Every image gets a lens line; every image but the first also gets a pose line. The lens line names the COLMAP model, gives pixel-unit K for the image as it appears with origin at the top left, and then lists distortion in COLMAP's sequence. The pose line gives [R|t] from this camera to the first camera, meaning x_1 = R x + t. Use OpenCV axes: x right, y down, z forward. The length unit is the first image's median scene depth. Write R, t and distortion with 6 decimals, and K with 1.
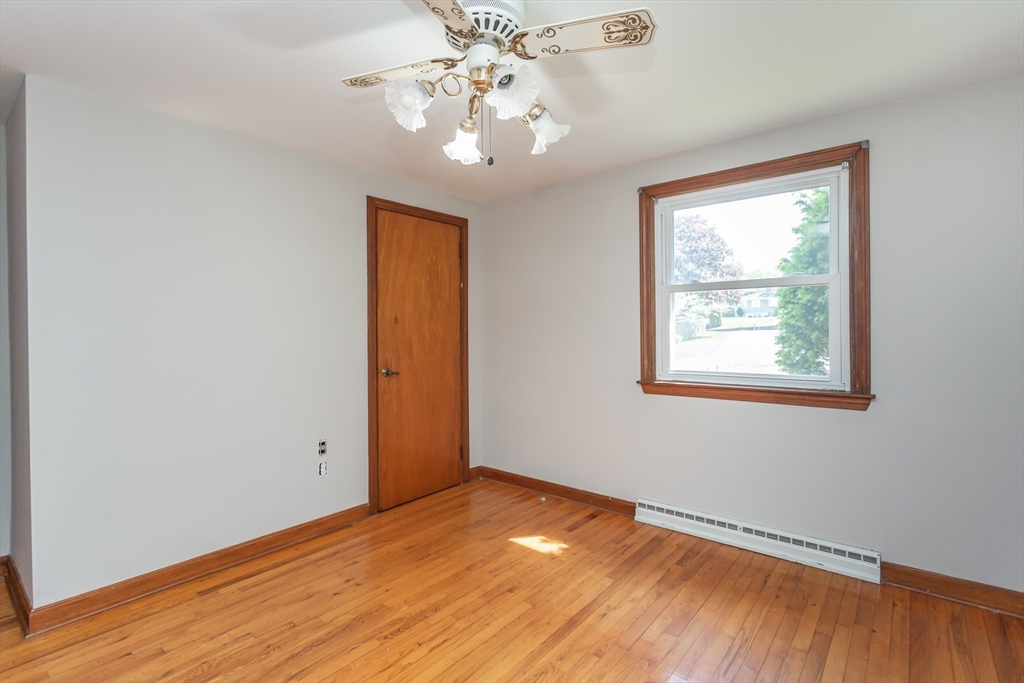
lens RADIAL K [[484.5, 0, 512.0], [0, 484.5, 341.5], [0, 0, 1]] dist [-0.001027, 0.000168]
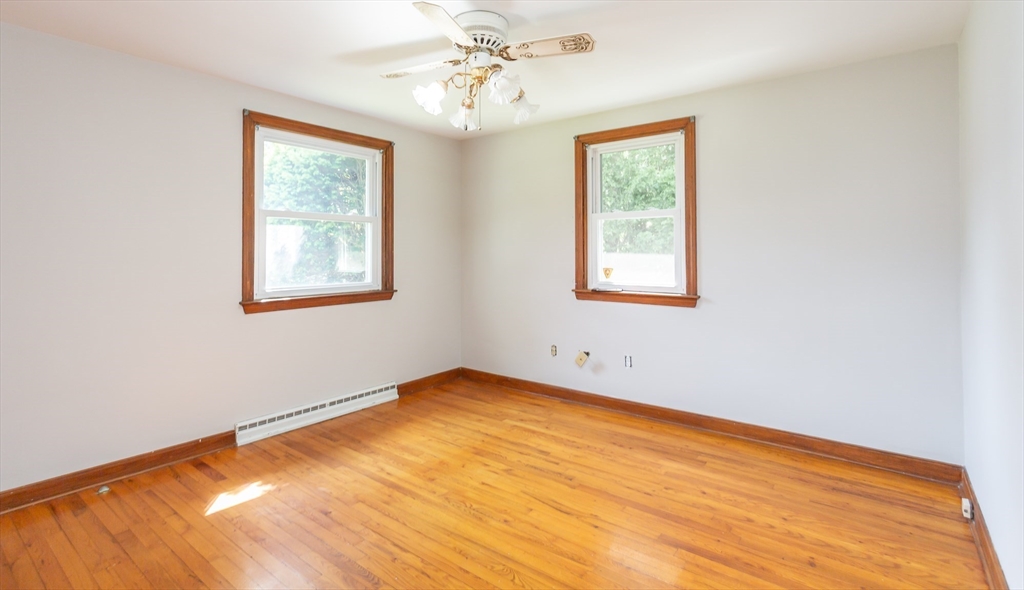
lens RADIAL K [[486.6, 0, 512.3], [0, 486.6, 264.3], [0, 0, 1]] dist [-0.000859, -0.000181]
pose [[-0.029331, -0.023040, 0.999304, -0.908002], [0.018415, 0.999552, 0.023586, -0.014279], [-0.999400, 0.019094, -0.028894, 0.575712]]
